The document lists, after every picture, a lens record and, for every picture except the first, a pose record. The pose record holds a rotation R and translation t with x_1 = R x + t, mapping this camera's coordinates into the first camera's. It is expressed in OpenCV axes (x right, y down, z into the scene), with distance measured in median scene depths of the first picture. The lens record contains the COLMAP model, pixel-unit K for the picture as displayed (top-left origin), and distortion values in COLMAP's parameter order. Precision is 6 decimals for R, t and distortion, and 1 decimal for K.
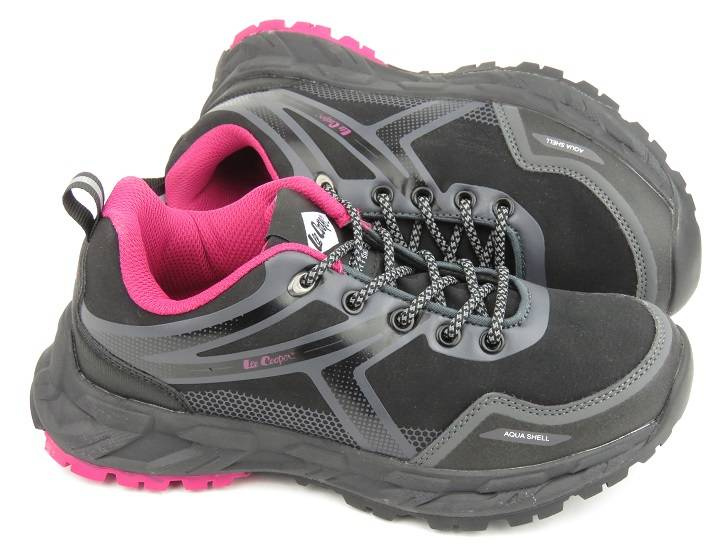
lens RADIAL K [[1697.9, 0, 364.7], [0, 1697.9, 271.5], [0, 0, 1]] dist [-0.146131, 0.000000]
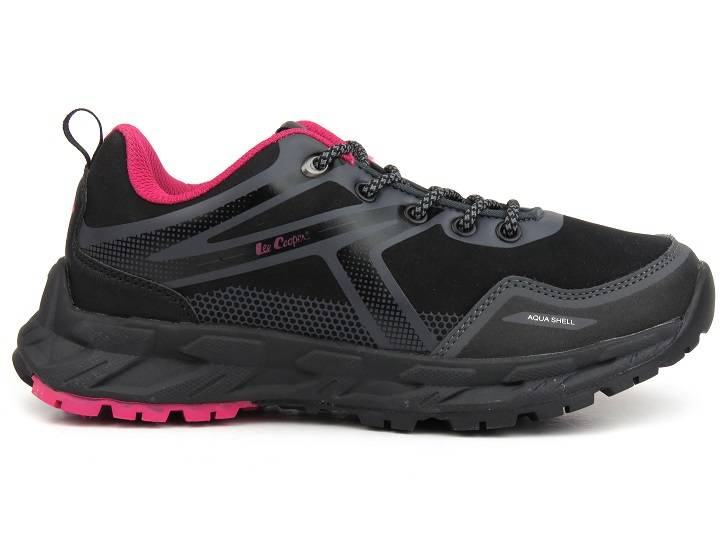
lens RADIAL K [[2386.8, 0, 364.7], [0, 2386.8, 274.0], [0, 0, 1]] dist [-0.389170, 0.000000]
pose [[0.997274, -0.008780, 0.073270, -0.108087], [0.039527, 0.902010, -0.429903, 0.647454], [-0.062315, 0.431627, 0.899897, -0.219872]]
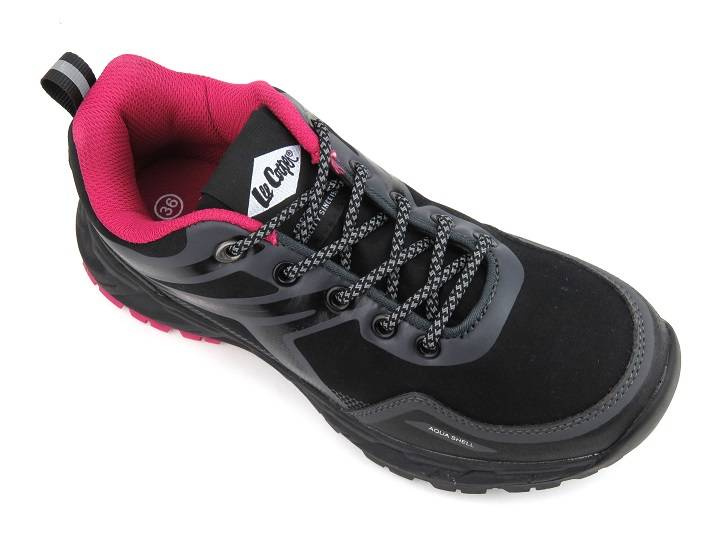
lens RADIAL K [[968.0, 0, 359.7], [0, 968.0, 274.7], [0, 0, 1]] dist [-0.044496, 0.000000]
pose [[0.915275, 0.271063, -0.297986, 0.184216], [-0.070840, 0.836513, 0.543348, -0.267084], [0.396551, -0.476204, 0.784842, 0.595896]]
